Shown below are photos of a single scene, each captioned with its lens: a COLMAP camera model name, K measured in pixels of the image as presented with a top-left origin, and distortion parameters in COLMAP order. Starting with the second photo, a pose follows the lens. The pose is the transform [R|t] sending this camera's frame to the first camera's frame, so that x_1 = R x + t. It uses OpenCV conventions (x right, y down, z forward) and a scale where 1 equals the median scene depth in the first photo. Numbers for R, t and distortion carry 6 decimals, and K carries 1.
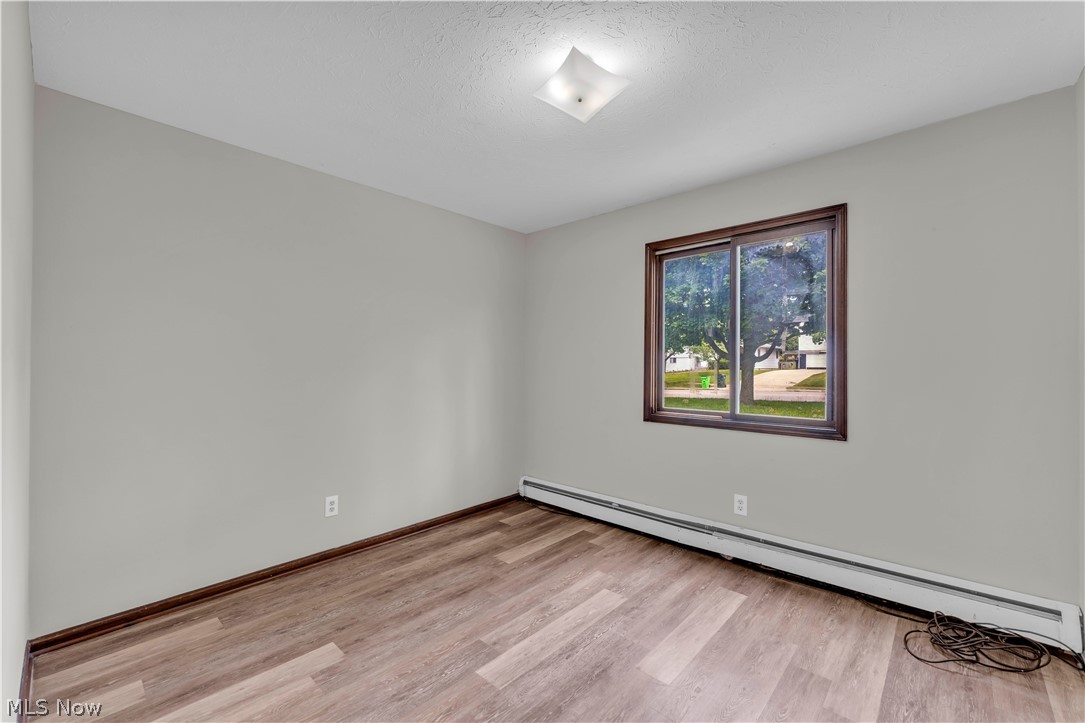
lens RADIAL K [[453.2, 0, 538.8], [0, 453.2, 362.2], [0, 0, 1]] dist [0.000638, 0.000041]
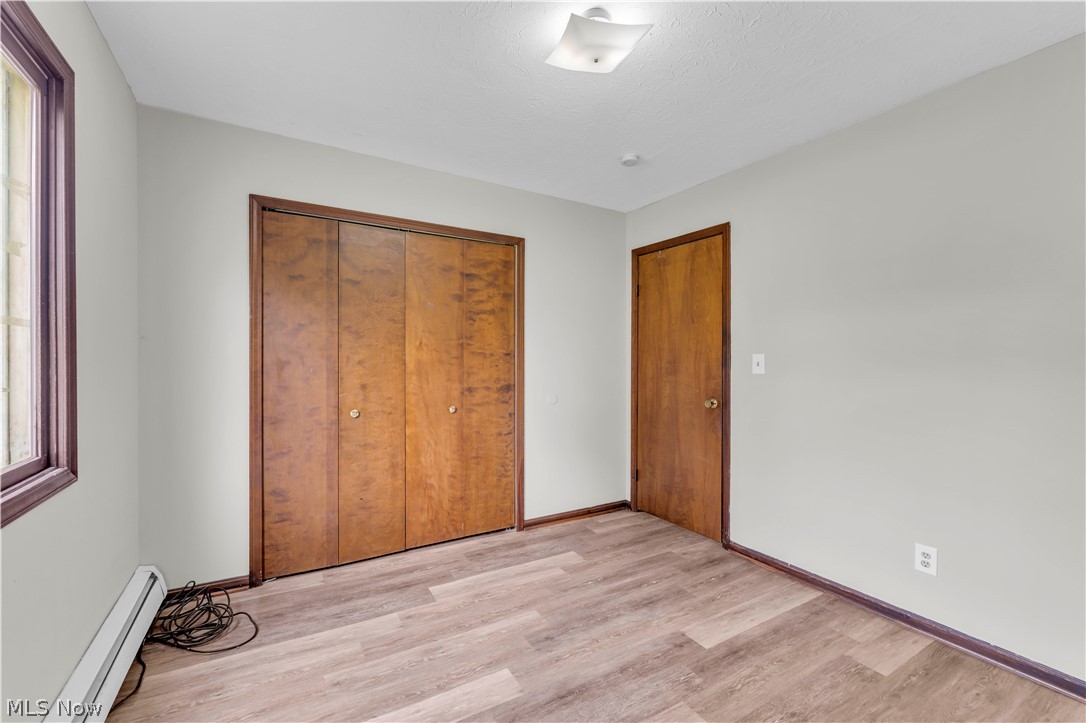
lens RADIAL K [[453.6, 0, 542.6], [0, 453.6, 356.0], [0, 0, 1]] dist [0.000638, 0.000041]
pose [[-0.954631, -0.013854, 0.297468, -0.075286], [-0.013089, 0.999904, 0.004564, 0.014173], [-0.297503, 0.000464, -0.954721, 1.855599]]
